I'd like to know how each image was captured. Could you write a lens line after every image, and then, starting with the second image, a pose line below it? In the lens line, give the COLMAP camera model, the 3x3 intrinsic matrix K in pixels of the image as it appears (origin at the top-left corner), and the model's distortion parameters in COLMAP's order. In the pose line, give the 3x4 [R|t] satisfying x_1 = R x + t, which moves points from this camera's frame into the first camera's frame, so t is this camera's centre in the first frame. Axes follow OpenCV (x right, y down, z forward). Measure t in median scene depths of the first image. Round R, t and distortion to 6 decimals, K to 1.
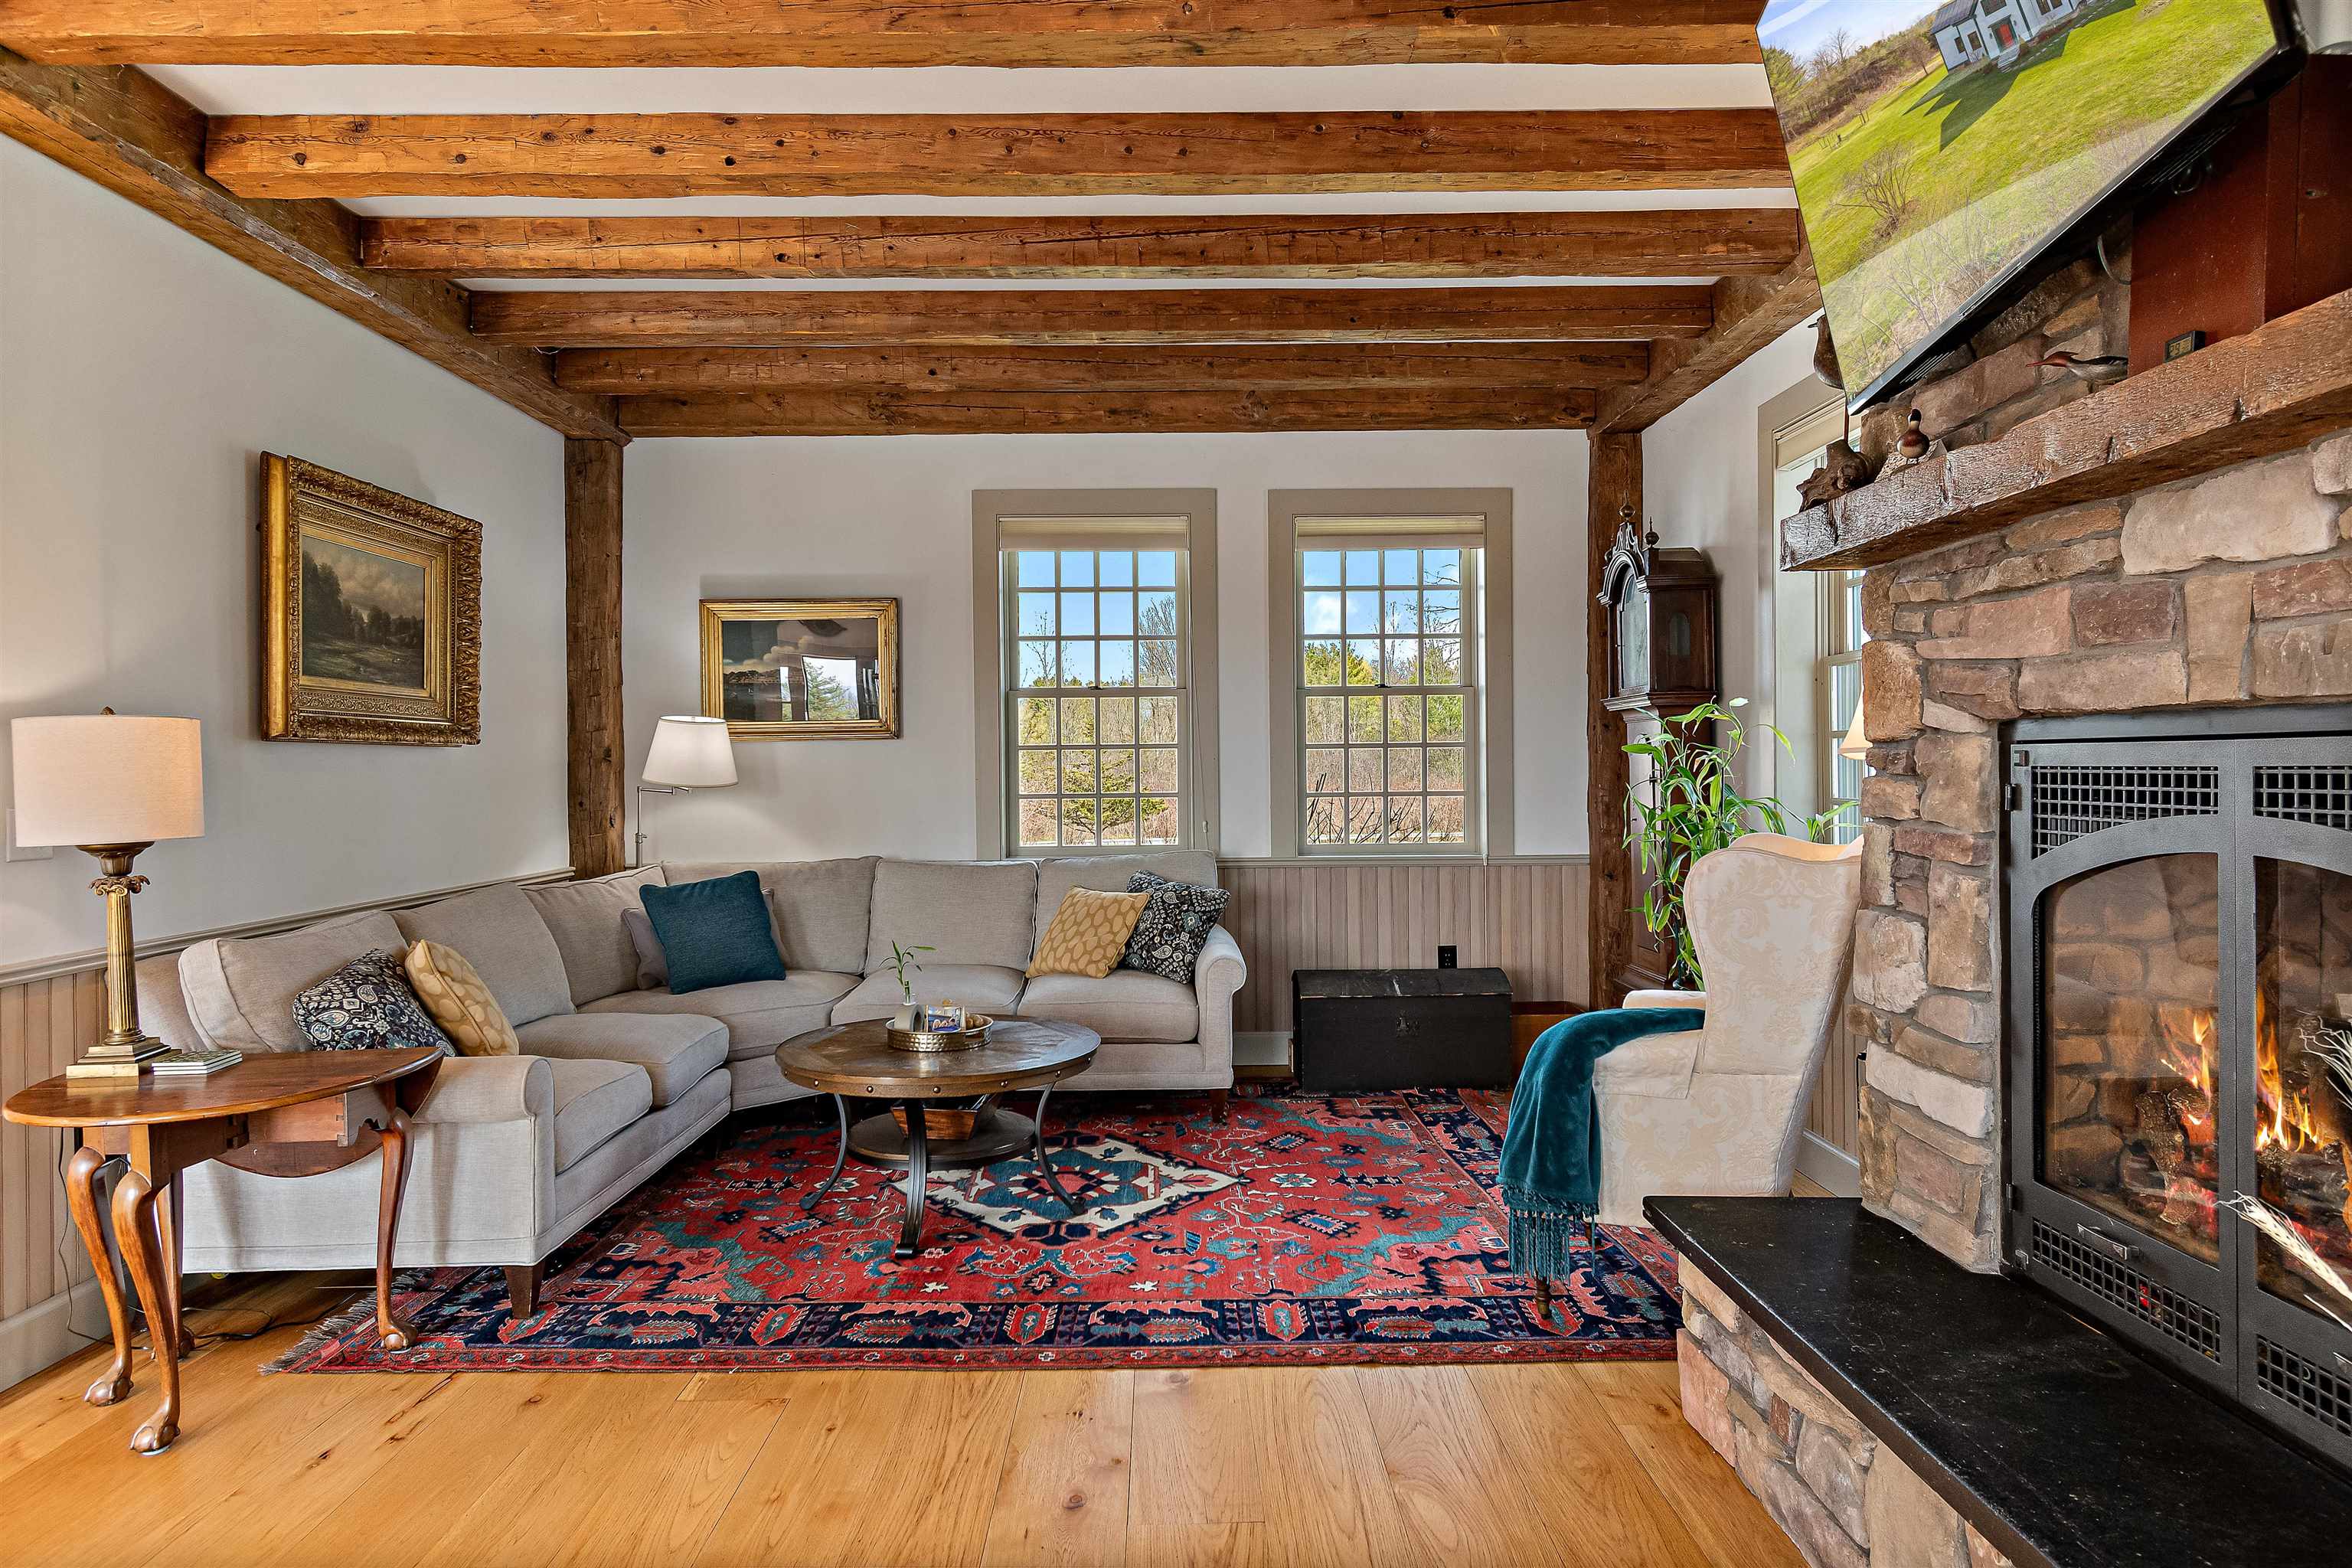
lens RADIAL K [[1349.1, 0, 1163.2], [0, 1349.1, 780.2], [0, 0, 1]] dist [0.012547, -0.006013]
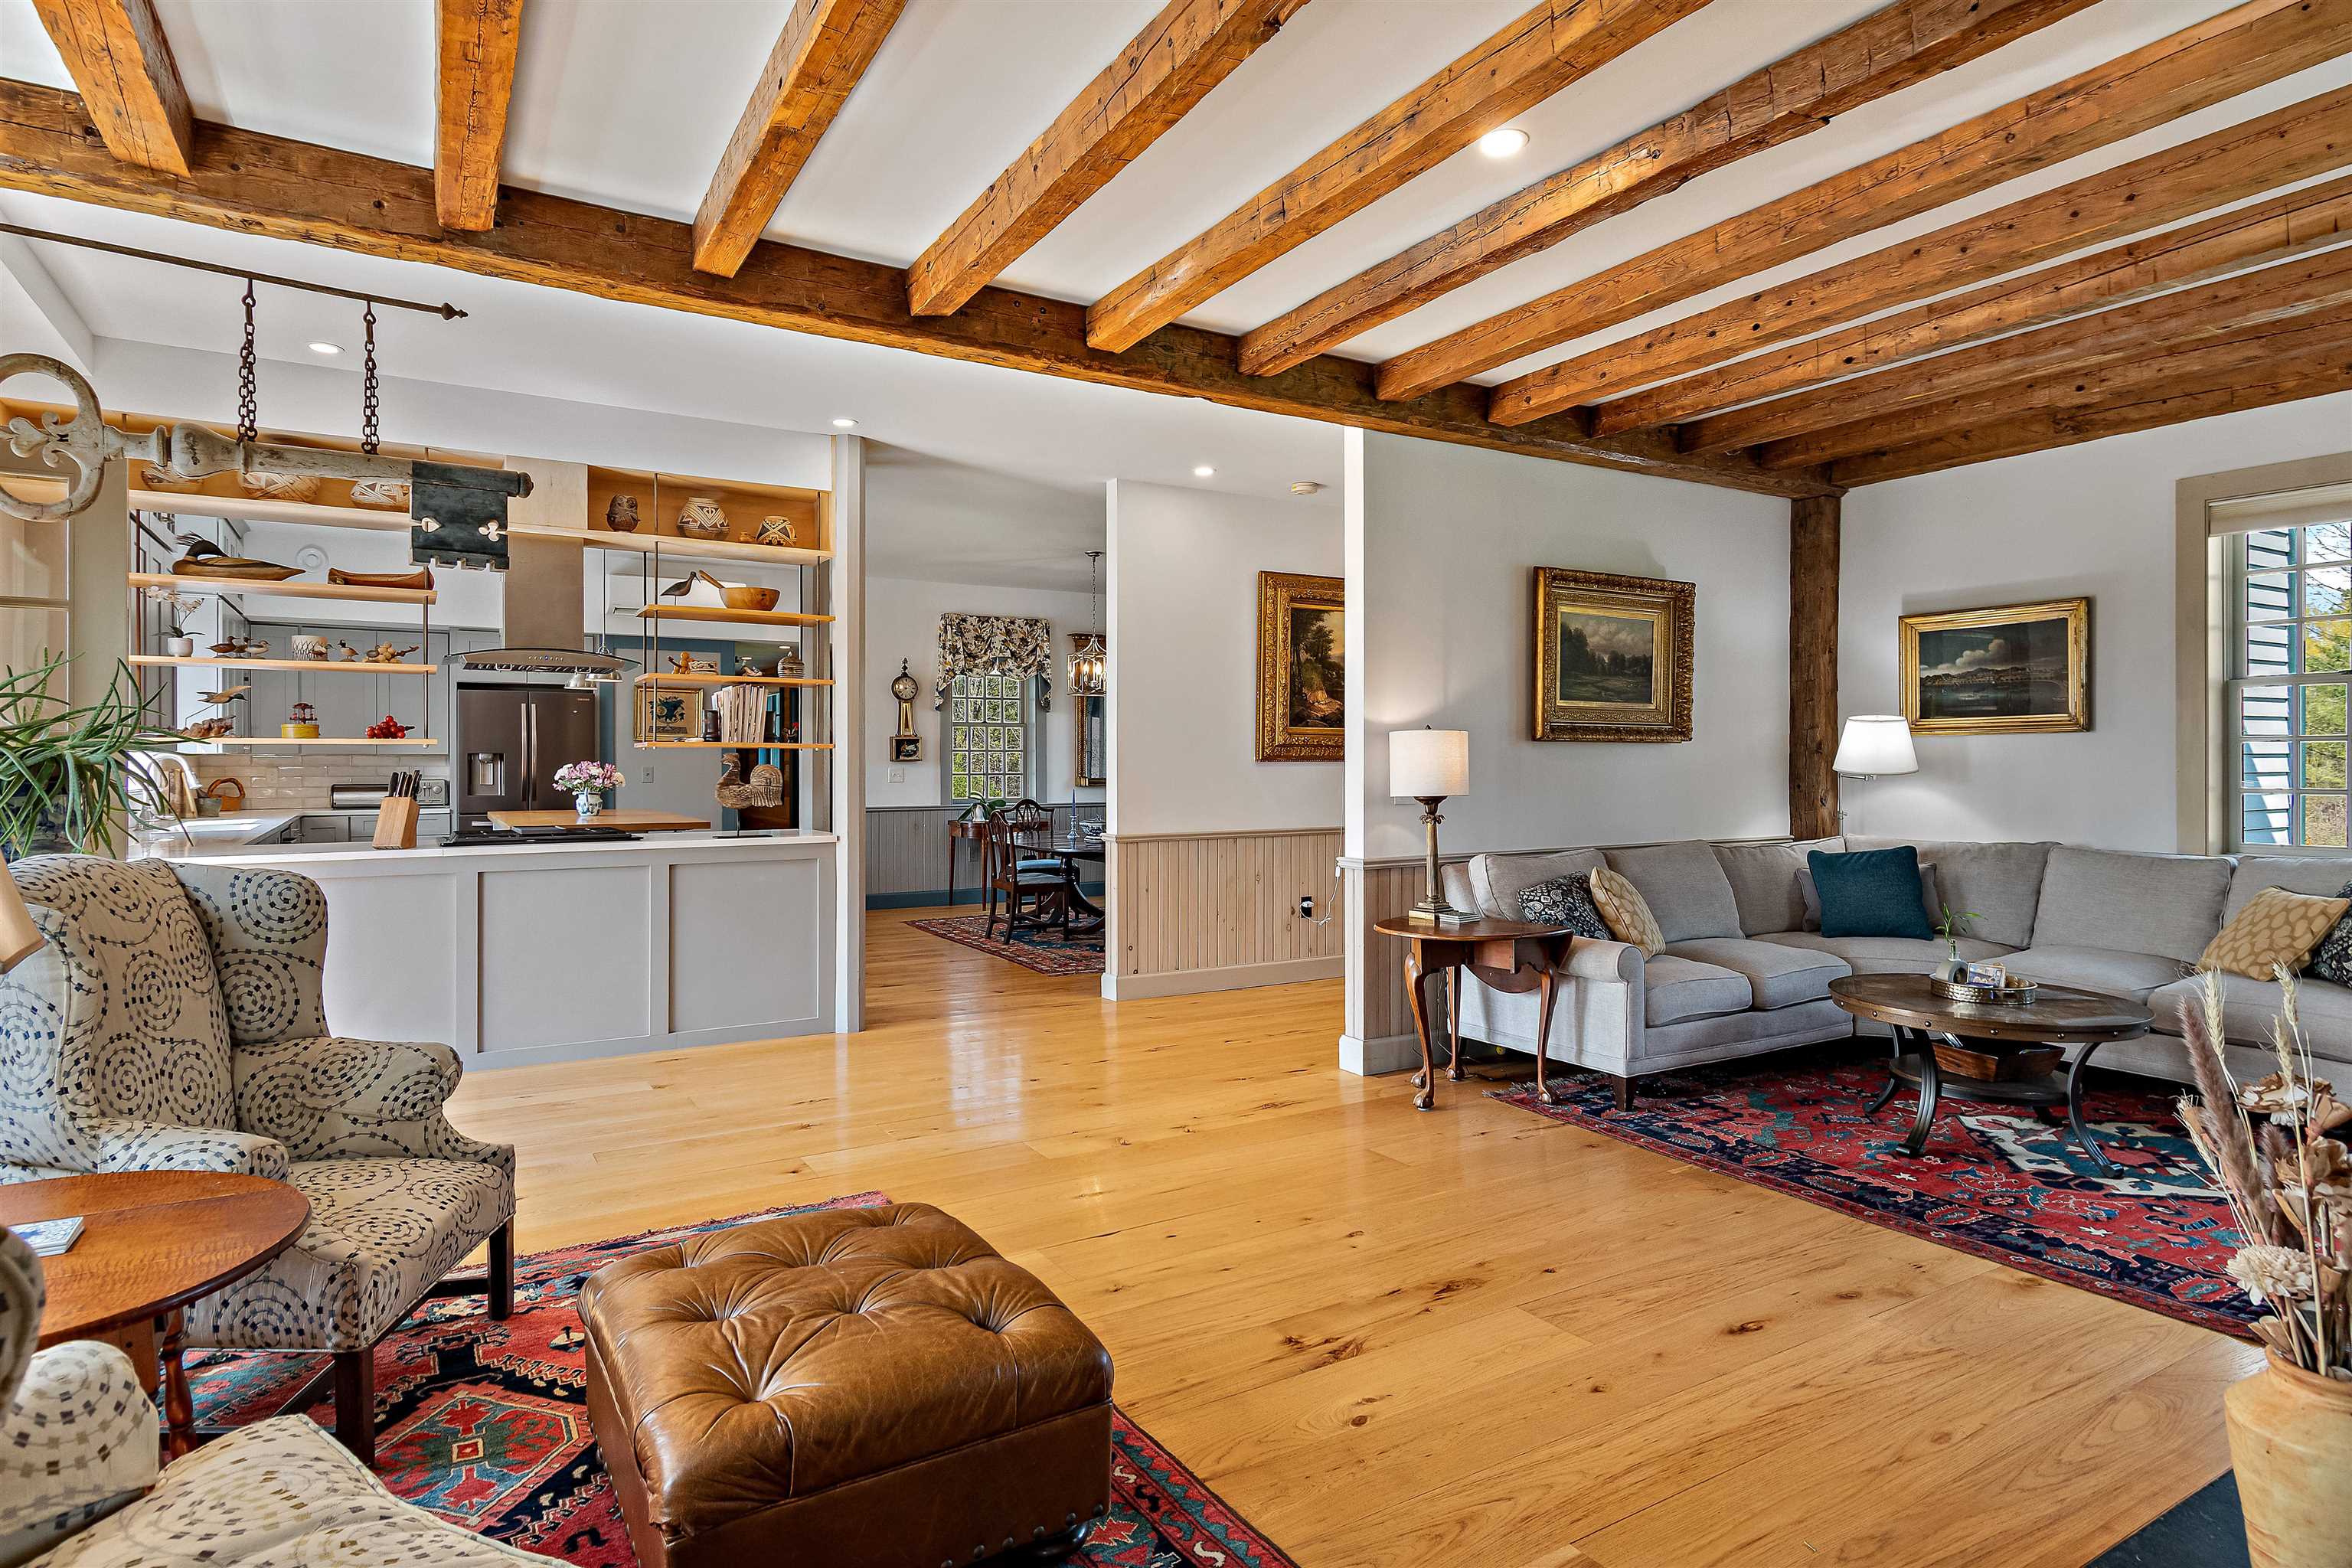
lens RADIAL K [[1244.5, 0, 1179.0], [0, 1244.5, 768.2], [0, 0, 1]] dist [0.009535, -0.005310]
pose [[0.508588, 0.012312, -0.860922, 0.427826], [-0.012149, 0.999901, 0.007122, -0.001415], [0.860924, 0.006838, 0.508687, -0.147459]]
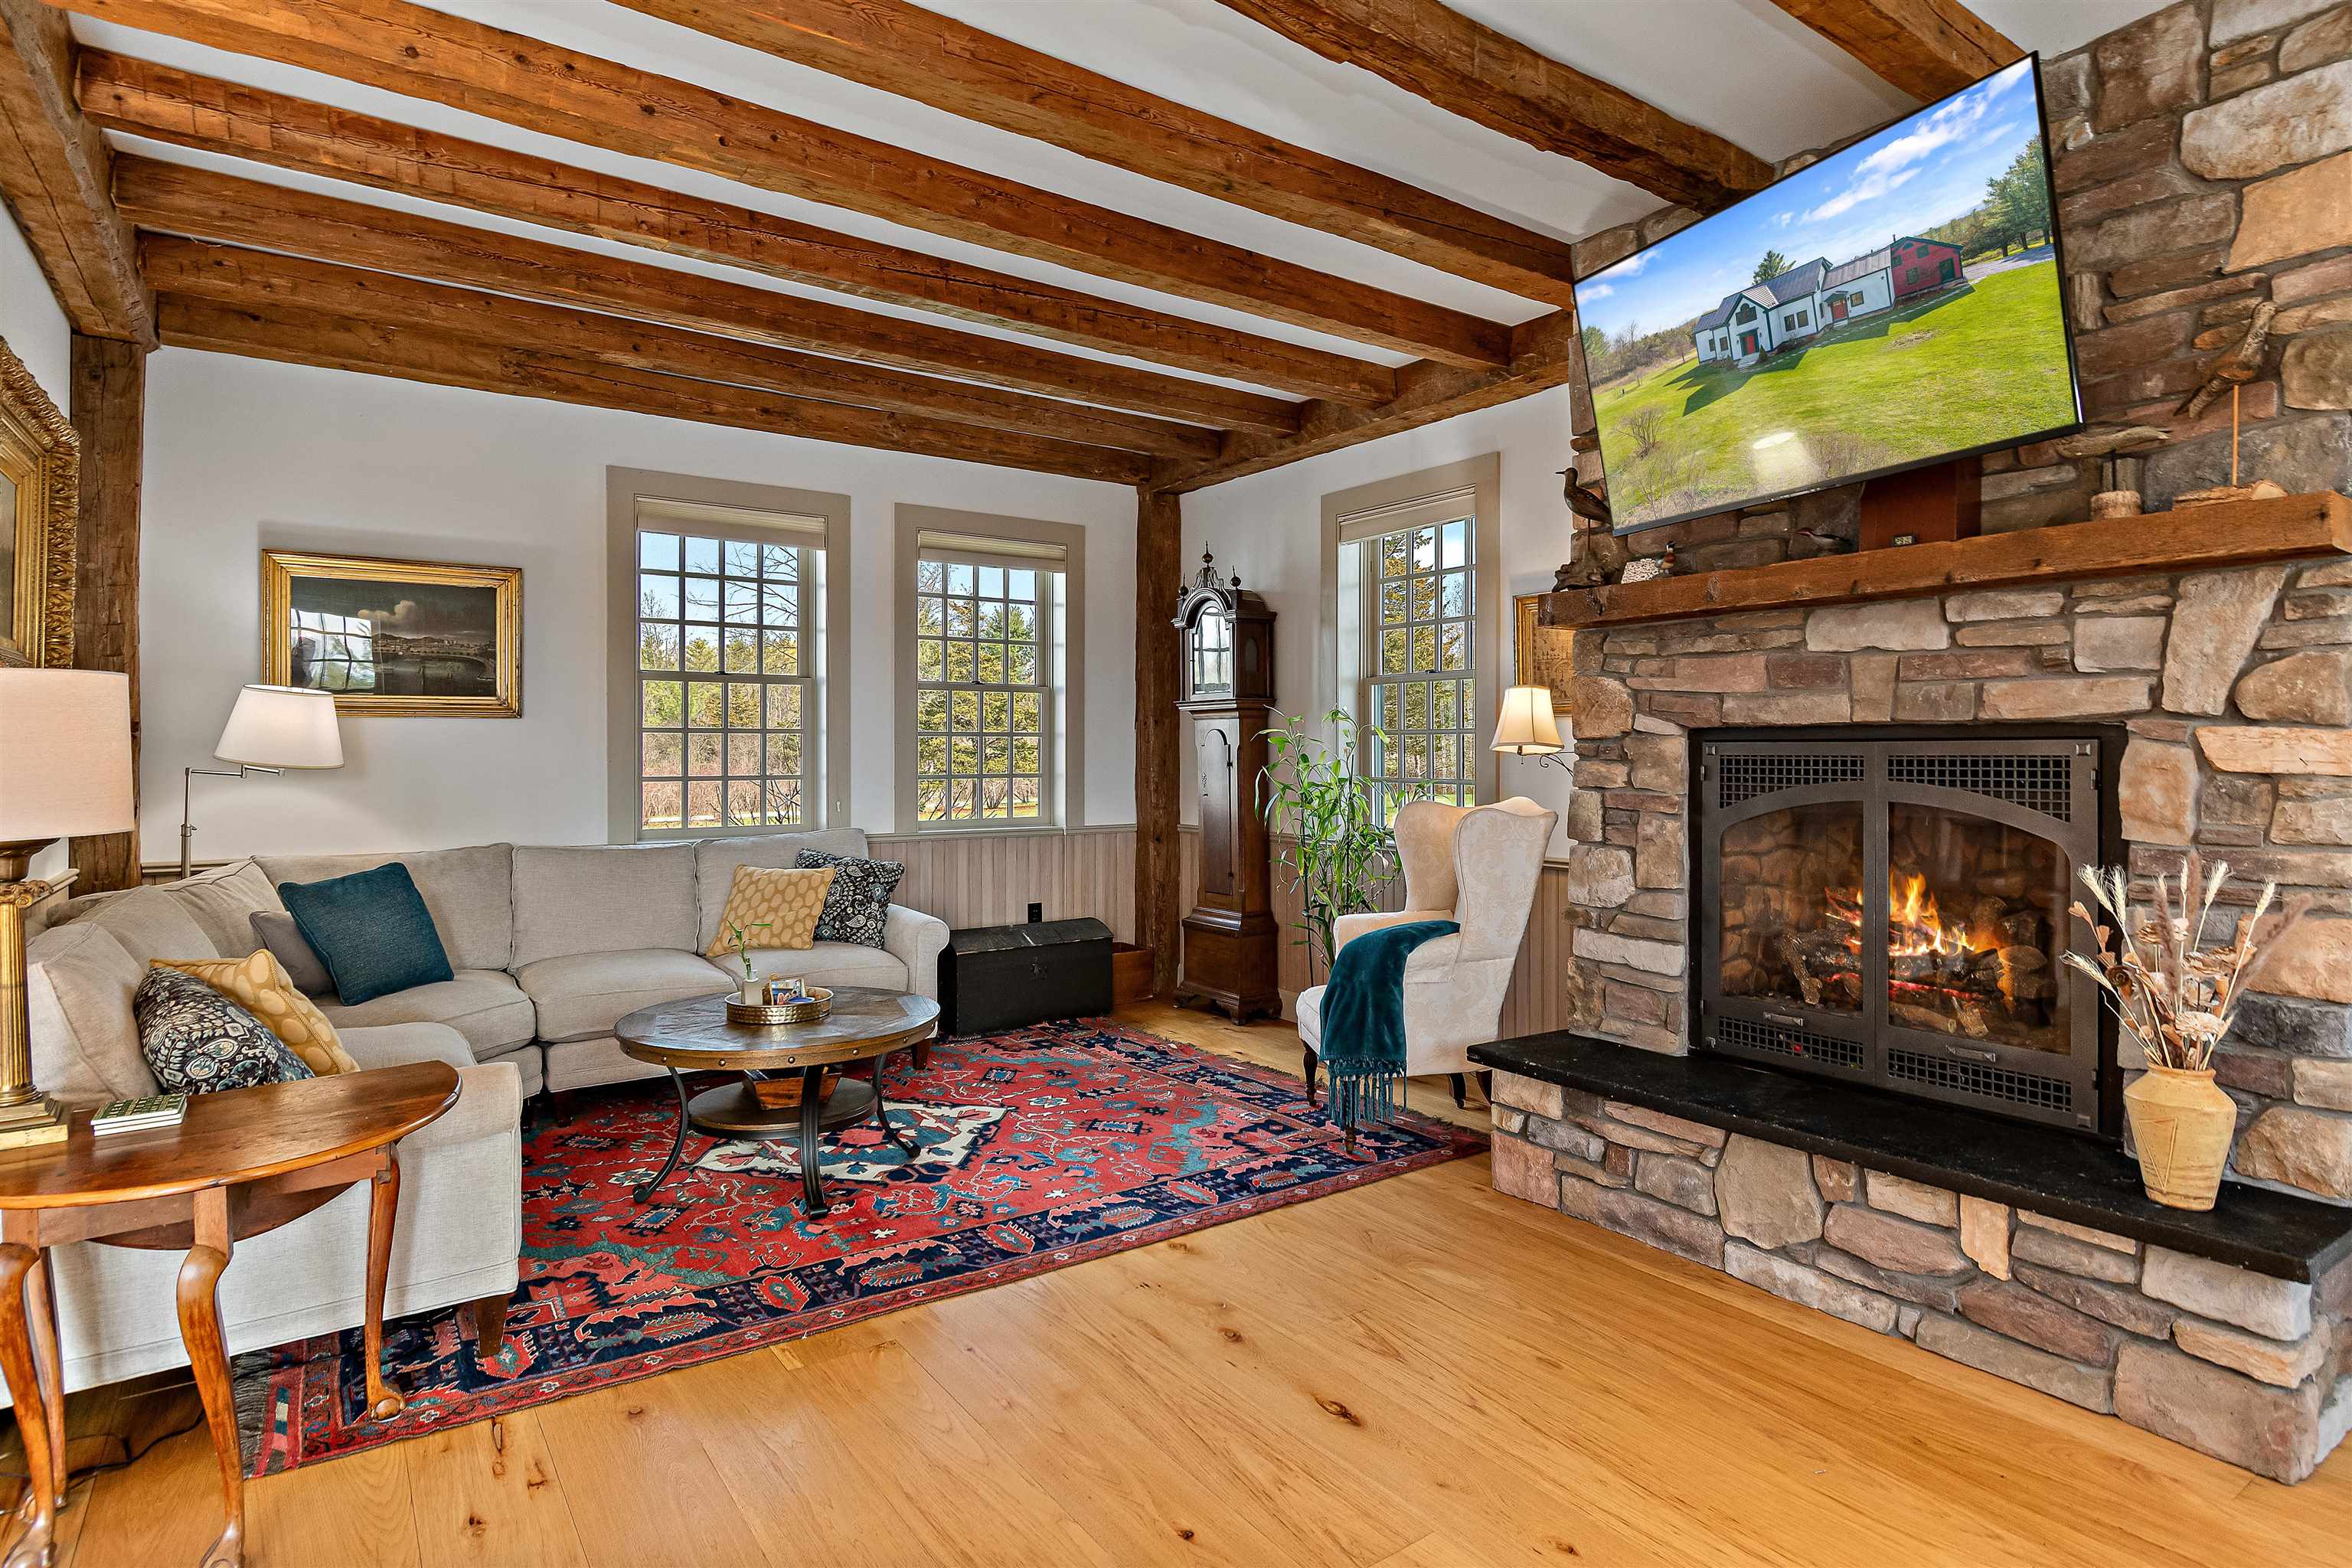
lens RADIAL K [[1244.5, 0, 1144.4], [0, 1244.5, 755.5], [0, 0, 1]] dist [0.009535, -0.005310]
pose [[0.827072, 0.007559, 0.562045, -0.500479], [-0.002490, 0.999949, -0.009785, 0.004500], [-0.562090, 0.006693, 0.827049, 0.055605]]
